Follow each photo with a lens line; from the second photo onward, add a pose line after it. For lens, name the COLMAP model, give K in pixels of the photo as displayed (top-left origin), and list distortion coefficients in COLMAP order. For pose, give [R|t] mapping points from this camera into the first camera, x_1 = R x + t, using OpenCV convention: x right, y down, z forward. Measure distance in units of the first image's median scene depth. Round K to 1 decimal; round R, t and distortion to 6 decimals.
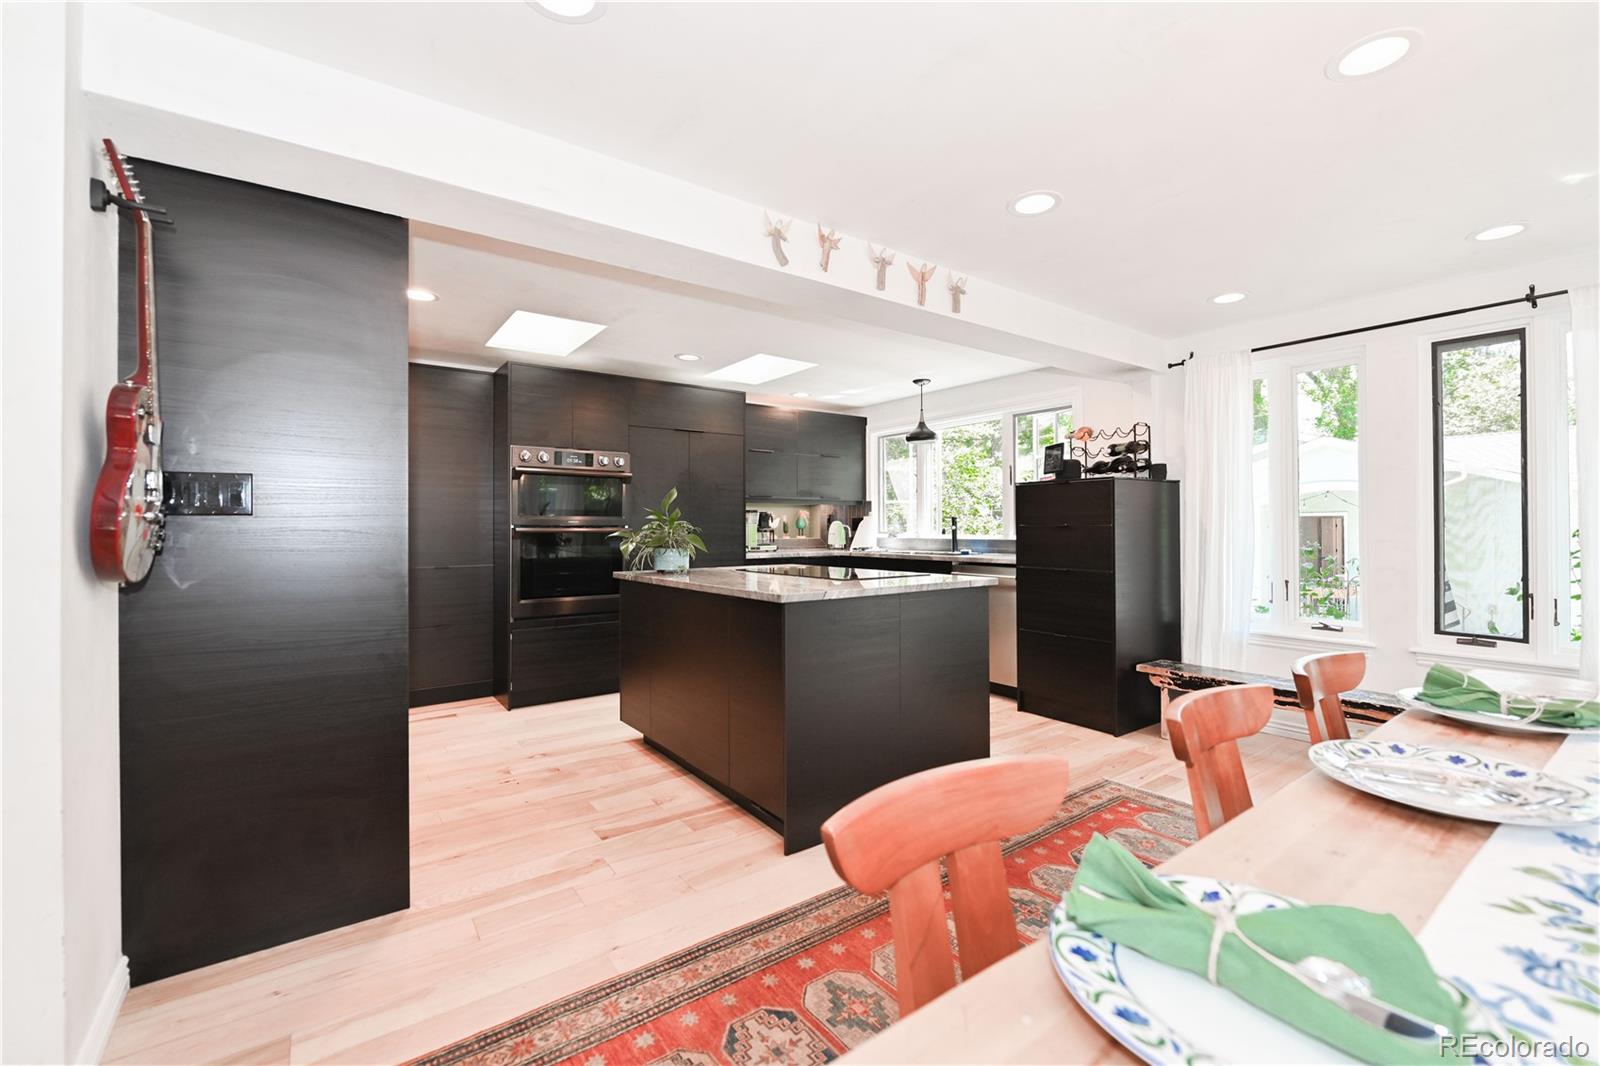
lens RADIAL K [[685.3, 0, 803.4], [0, 685.3, 524.1], [0, 0, 1]] dist [0.000074, -0.000068]
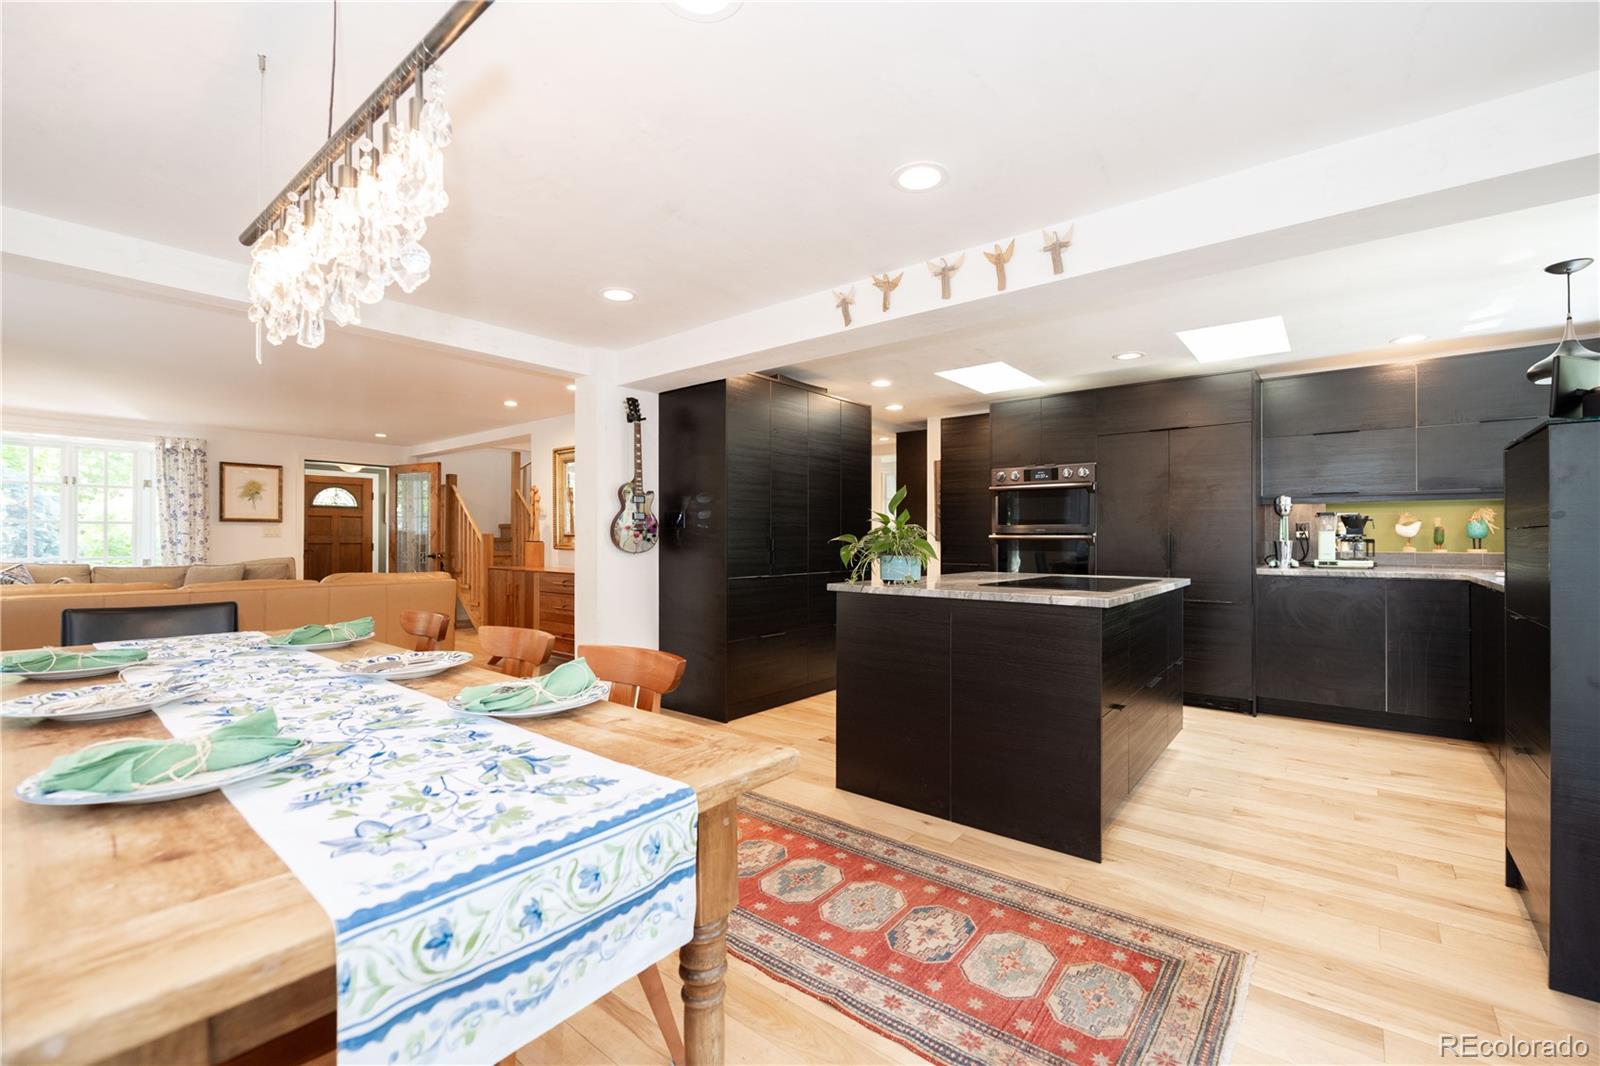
lens RADIAL K [[675.6, 0, 808.1], [0, 675.6, 541.6], [0, 0, 1]] dist [-0.008481, -0.000565]
pose [[0.247768, 0.008889, -0.968779, 0.943614], [0.001270, 0.999954, 0.009500, 0.007317], [0.968819, -0.003584, 0.247745, 0.505985]]
